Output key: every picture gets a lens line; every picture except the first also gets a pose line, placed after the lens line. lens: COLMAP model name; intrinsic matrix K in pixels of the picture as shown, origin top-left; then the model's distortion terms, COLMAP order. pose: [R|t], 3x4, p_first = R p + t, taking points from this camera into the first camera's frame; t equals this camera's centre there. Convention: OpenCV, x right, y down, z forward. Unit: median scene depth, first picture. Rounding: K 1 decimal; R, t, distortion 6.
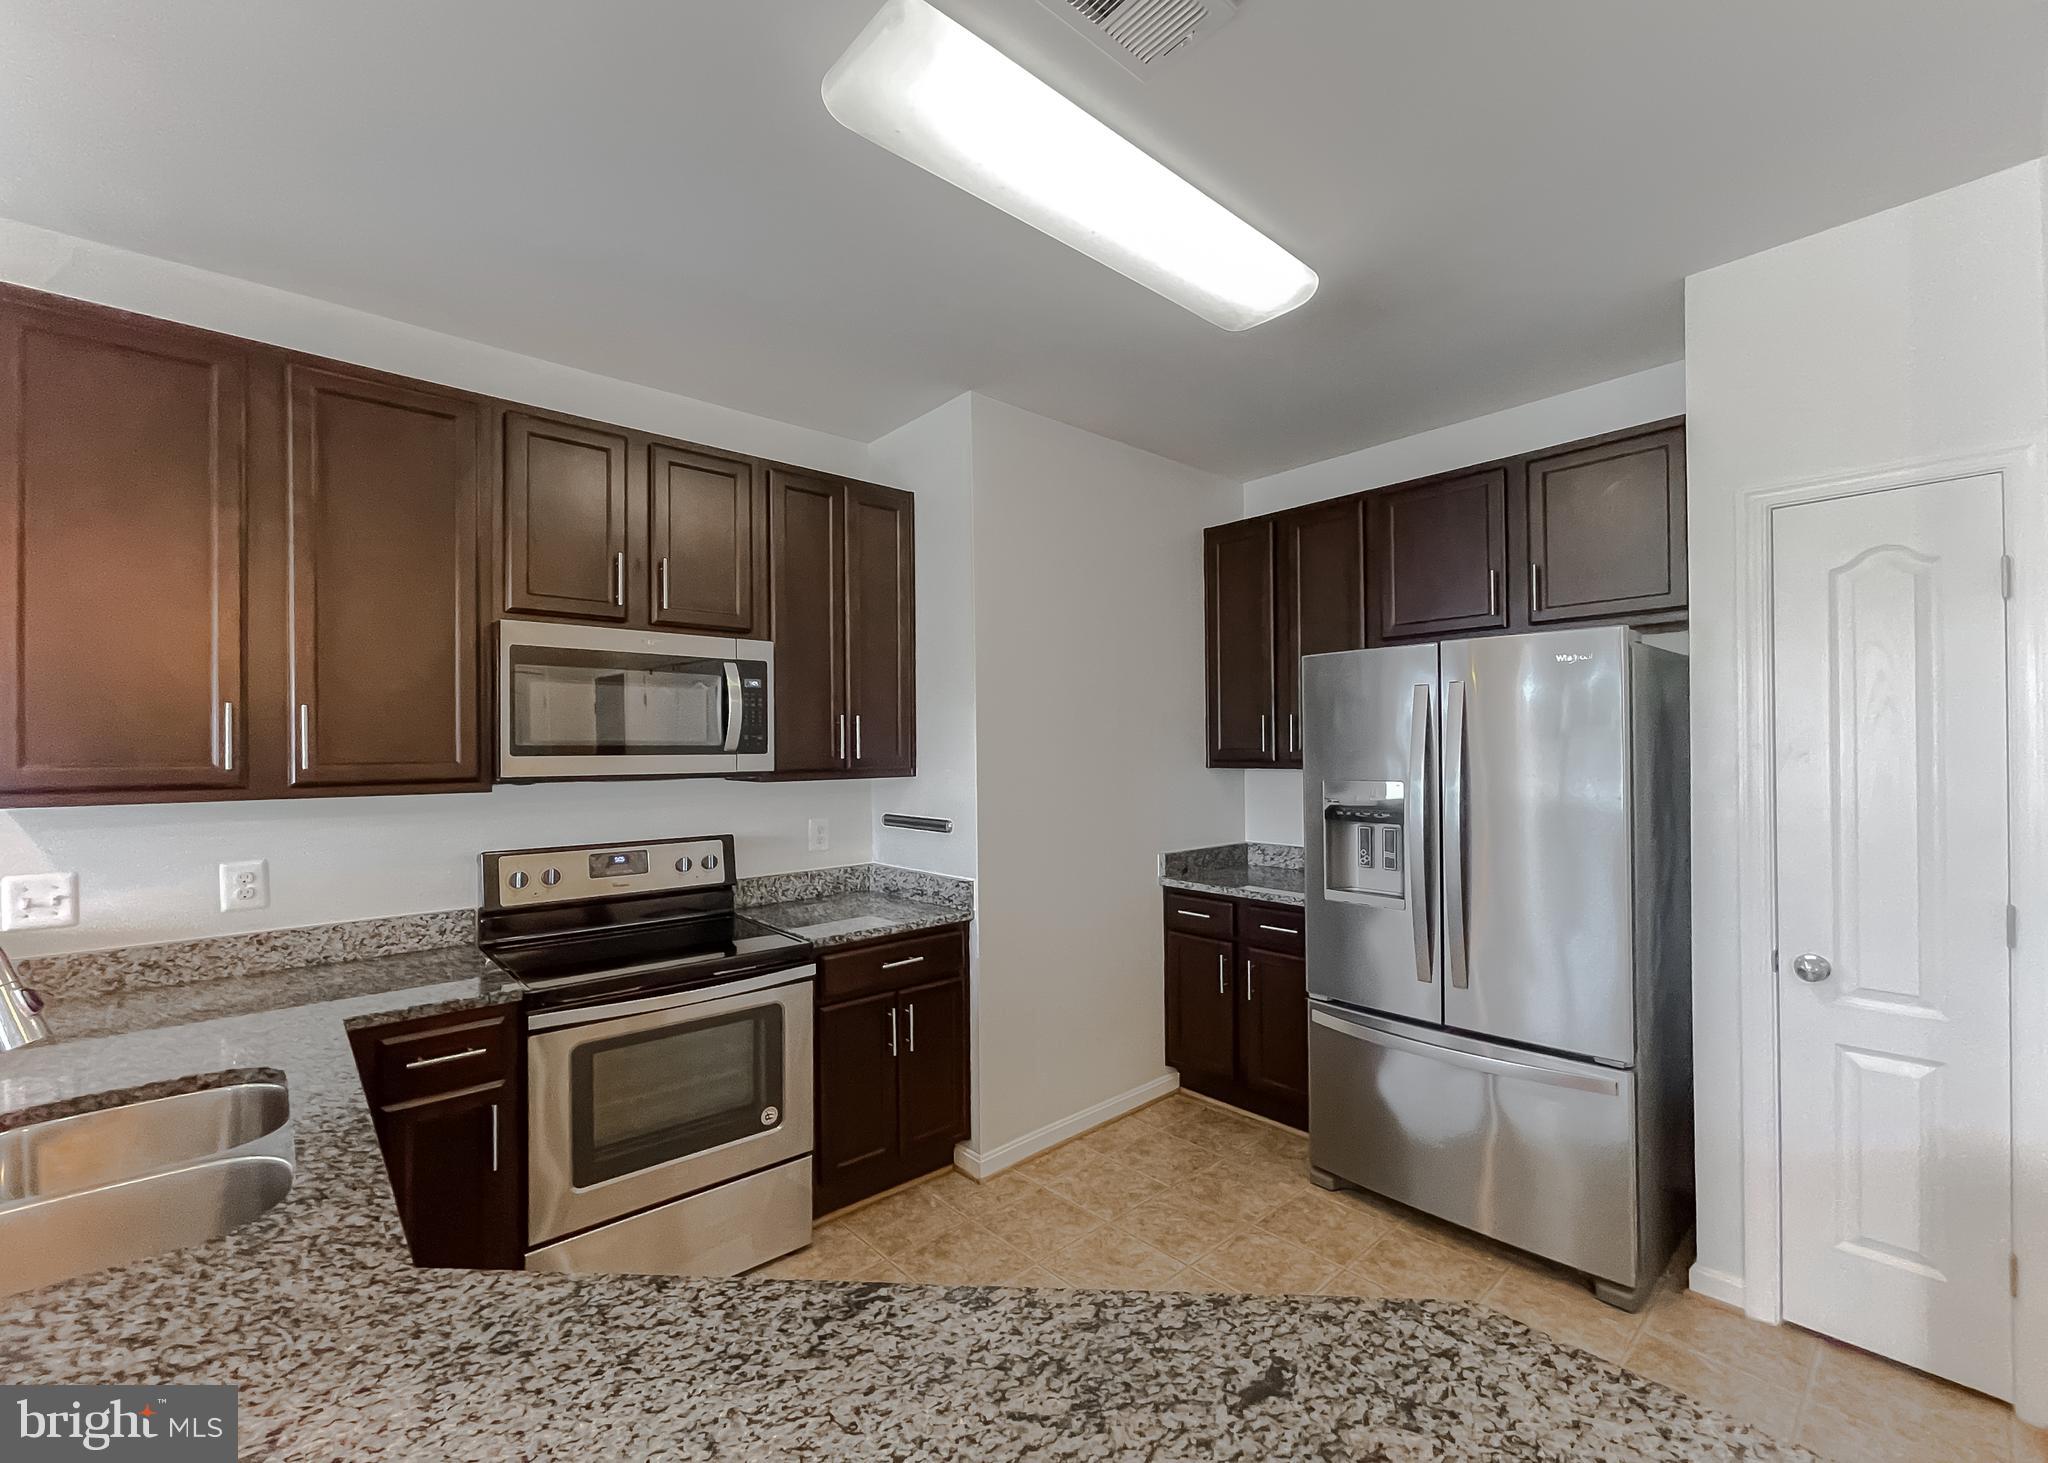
lens RADIAL K [[866.8, 0, 1024.0], [0, 866.8, 731.5], [0, 0, 1]] dist [-0.001000, -0.000126]
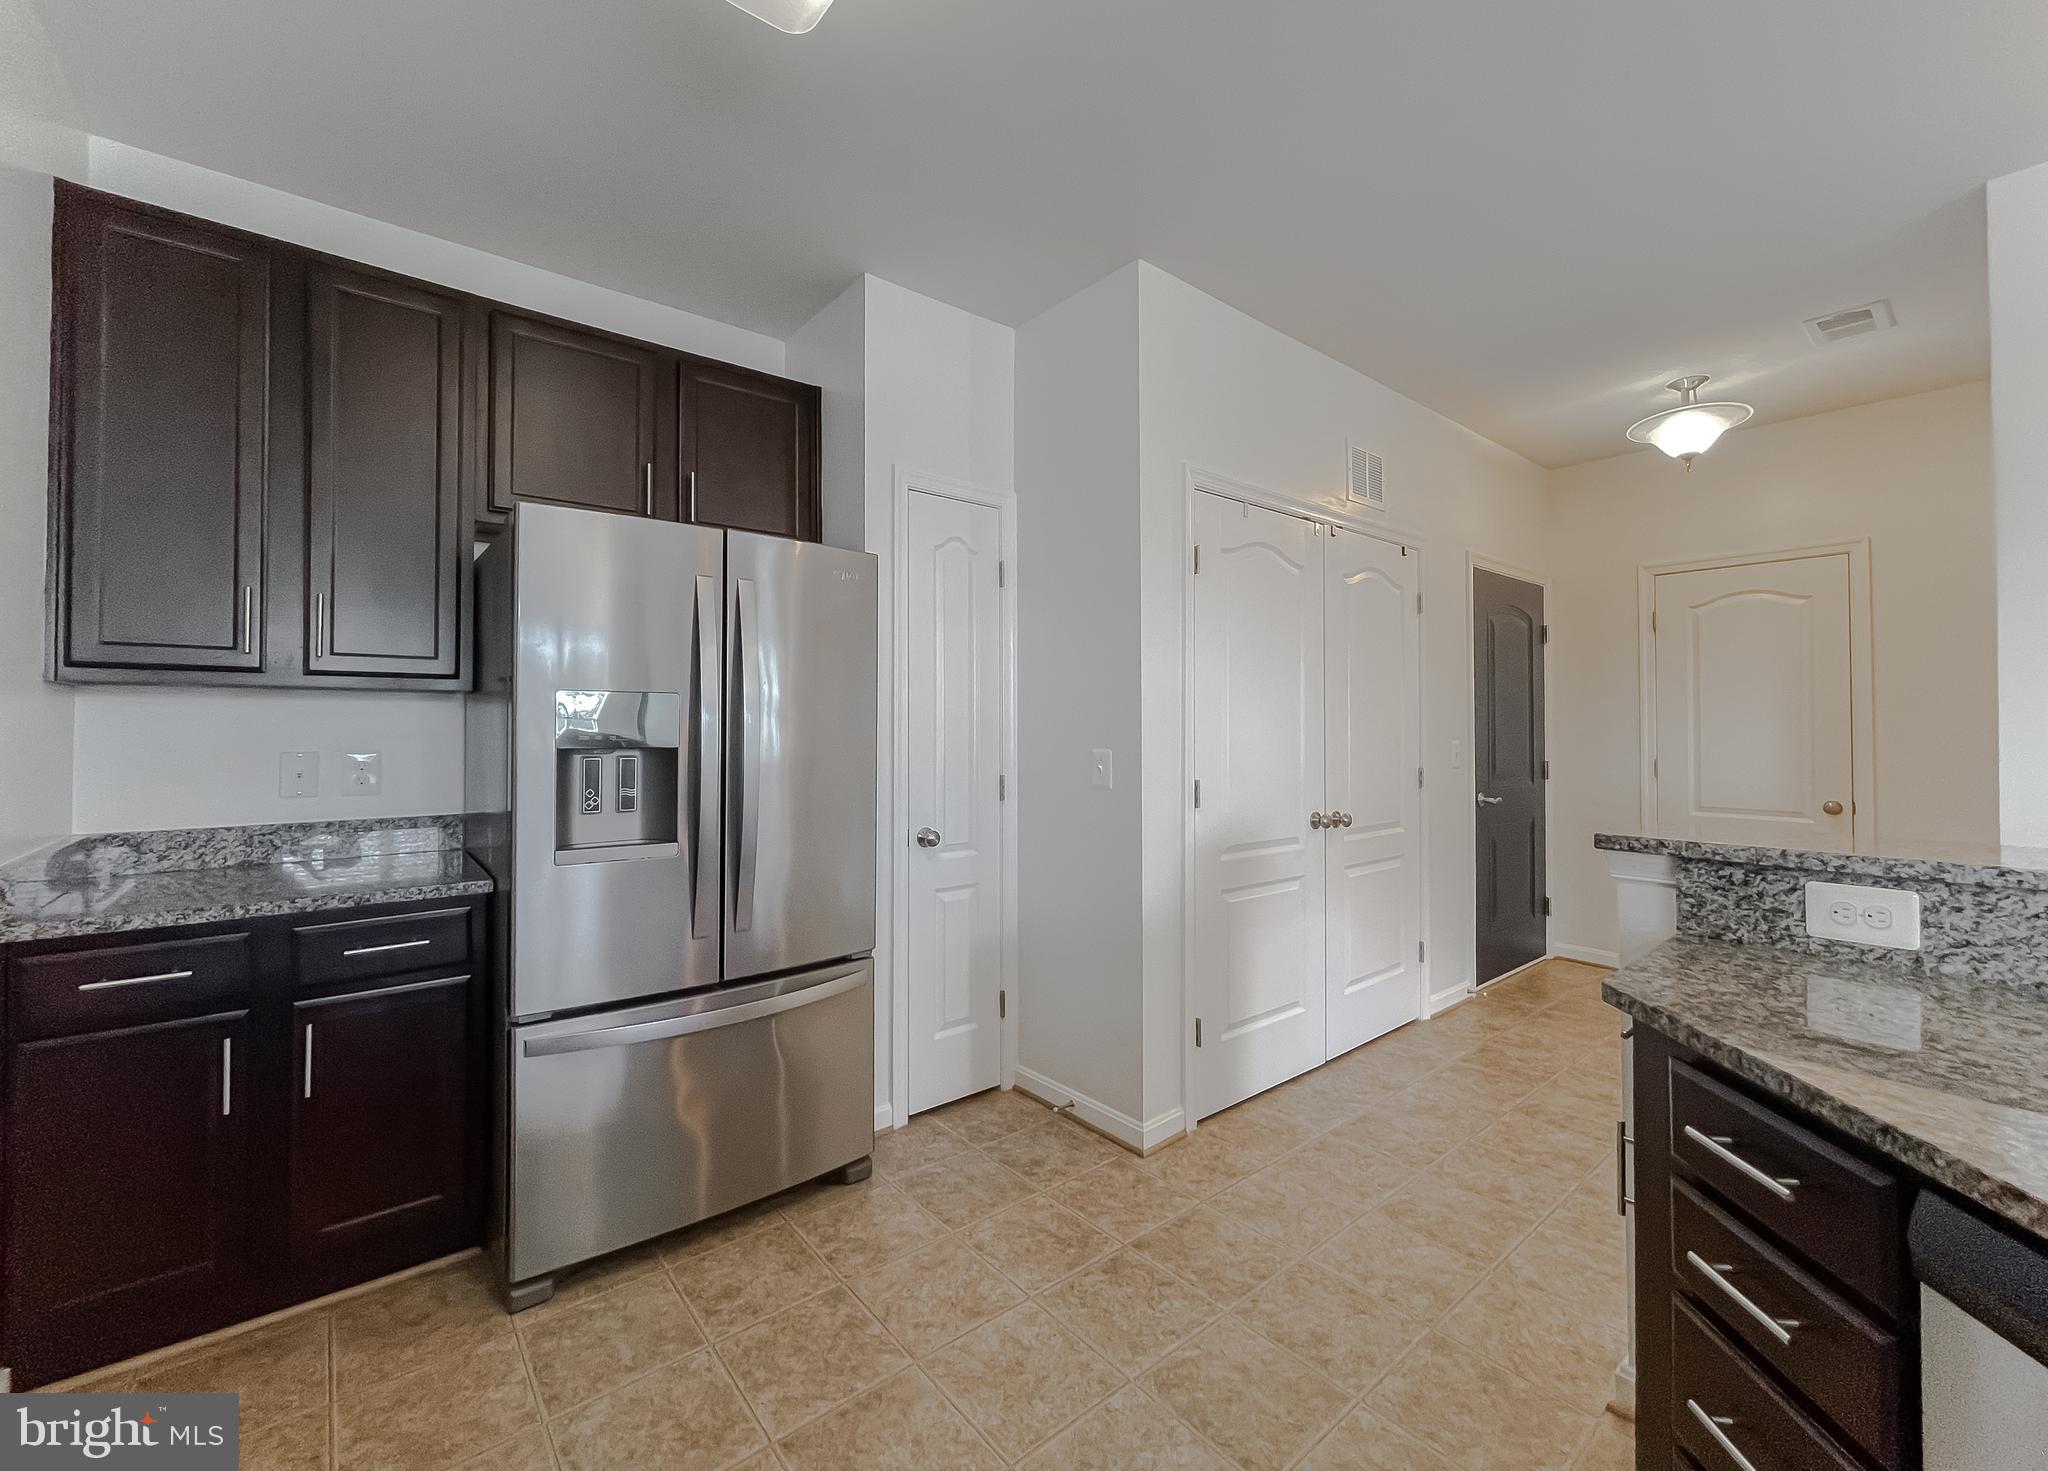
lens RADIAL K [[845.6, 0, 1016.2], [0, 845.6, 709.6], [0, 0, 1]] dist [-0.002504, -0.000473]
pose [[0.037168, 0.027836, 0.998921, -0.392870], [-0.018569, 0.999459, -0.027160, 0.106658], [-0.999136, -0.017540, 0.037665, 0.807723]]
